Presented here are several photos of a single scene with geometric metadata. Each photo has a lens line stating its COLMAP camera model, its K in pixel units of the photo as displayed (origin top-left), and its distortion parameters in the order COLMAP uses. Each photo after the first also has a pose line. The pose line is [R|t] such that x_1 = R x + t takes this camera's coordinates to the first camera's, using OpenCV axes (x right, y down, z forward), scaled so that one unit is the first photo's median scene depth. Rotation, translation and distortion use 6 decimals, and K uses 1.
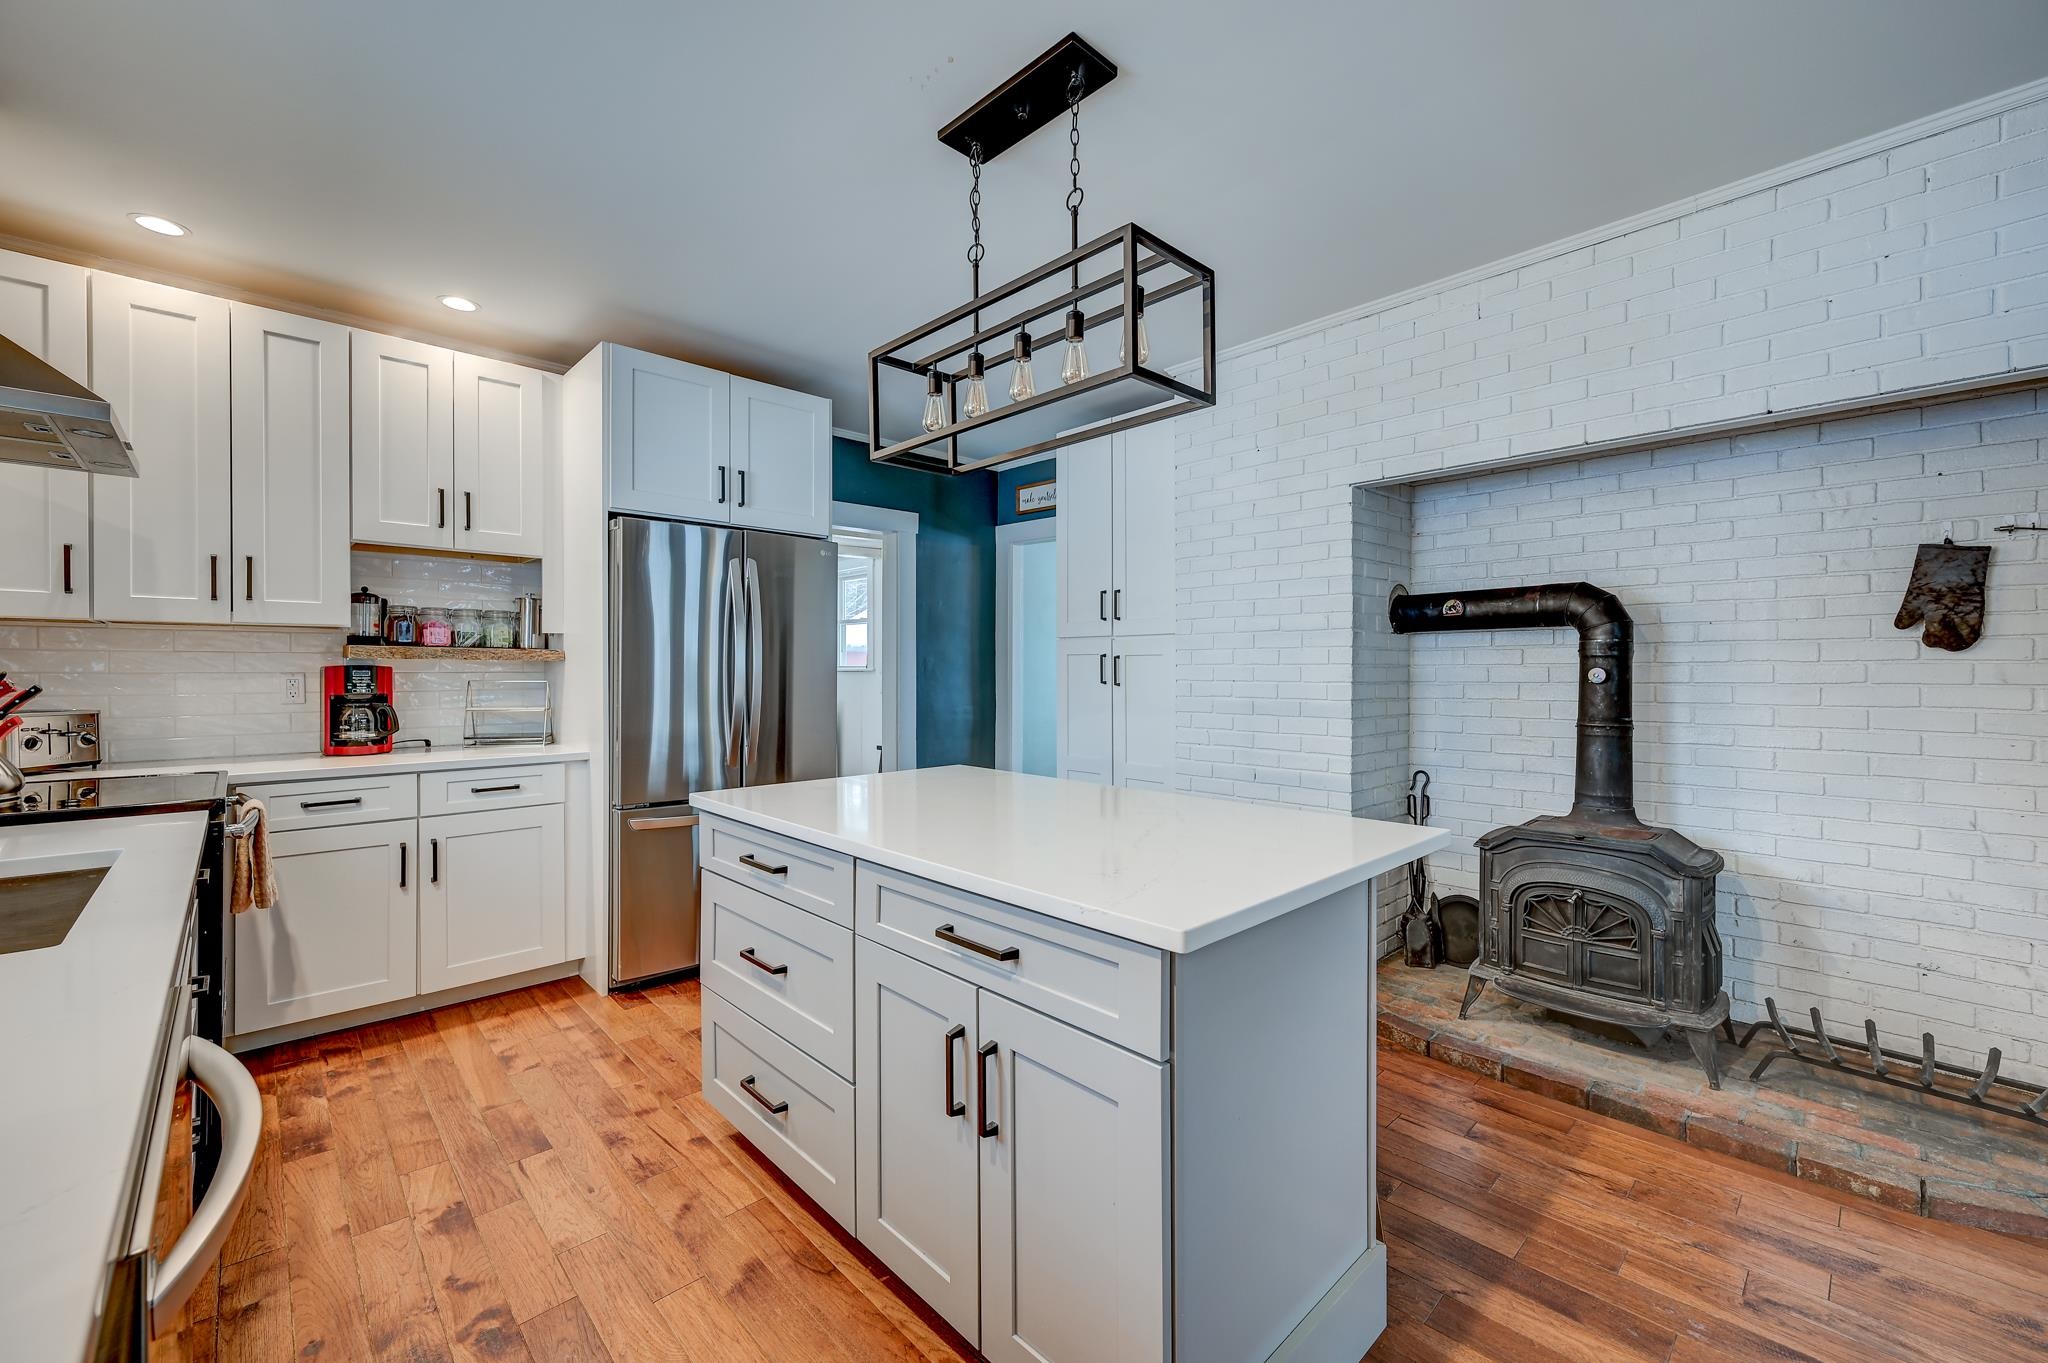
lens RADIAL K [[816.7, 0, 1024.3], [0, 816.7, 675.4], [0, 0, 1]] dist [0.003668, 0.000357]
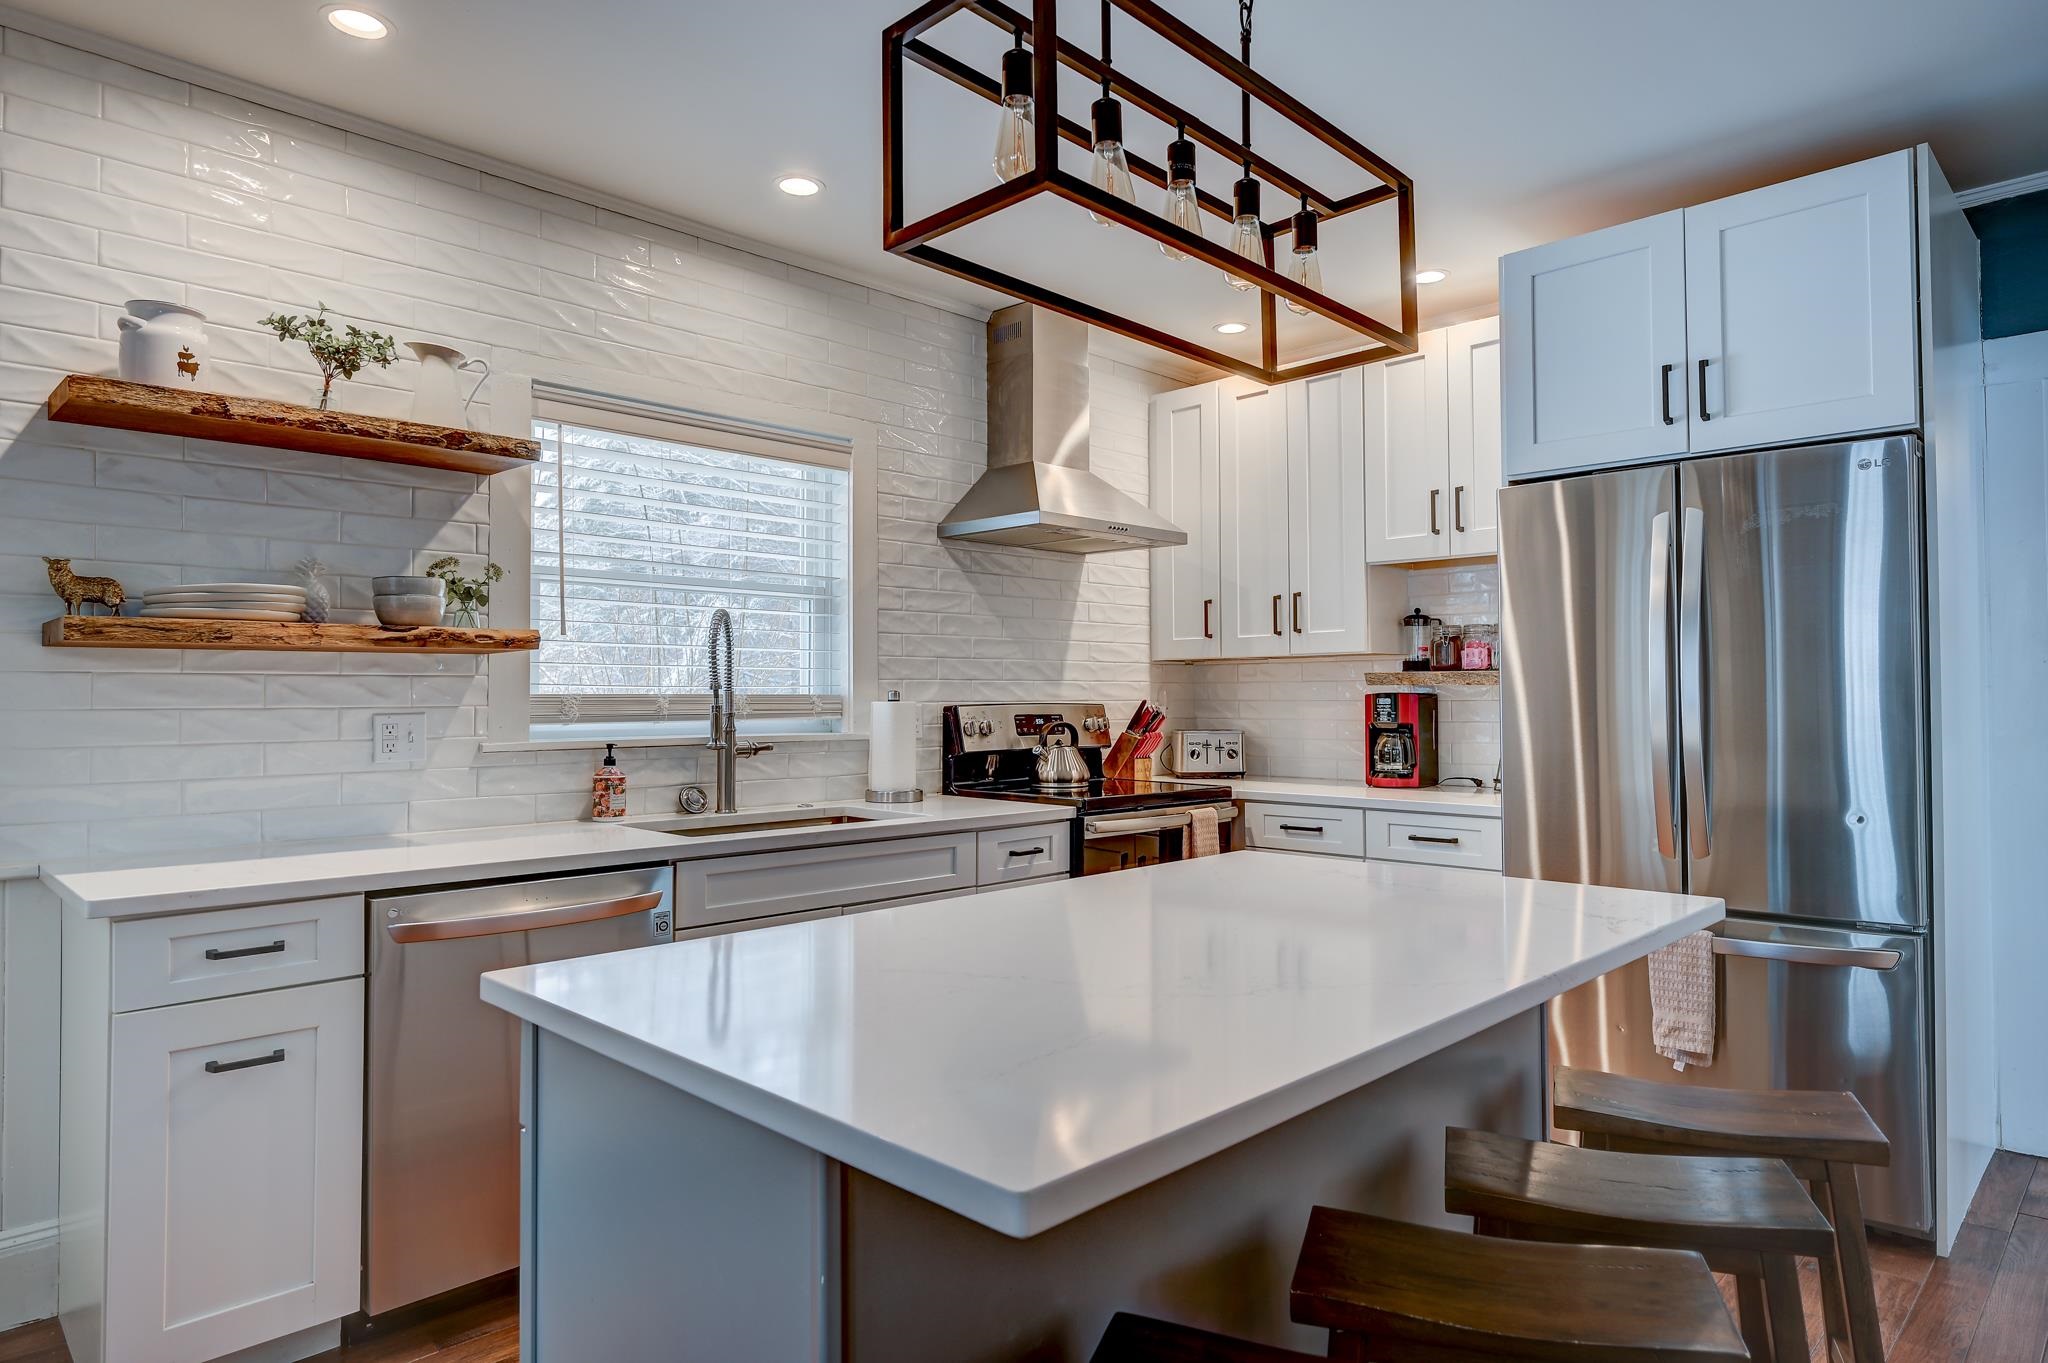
lens RADIAL K [[1182.7, 0, 1024.0], [0, 1182.7, 677.6], [0, 0, 1]] dist [-0.002628, -0.000560]
pose [[0.029595, -0.020044, -0.999361, 0.551888], [-0.003675, 0.999790, -0.020161, -0.000837], [0.999555, 0.004269, 0.029515, 0.541643]]
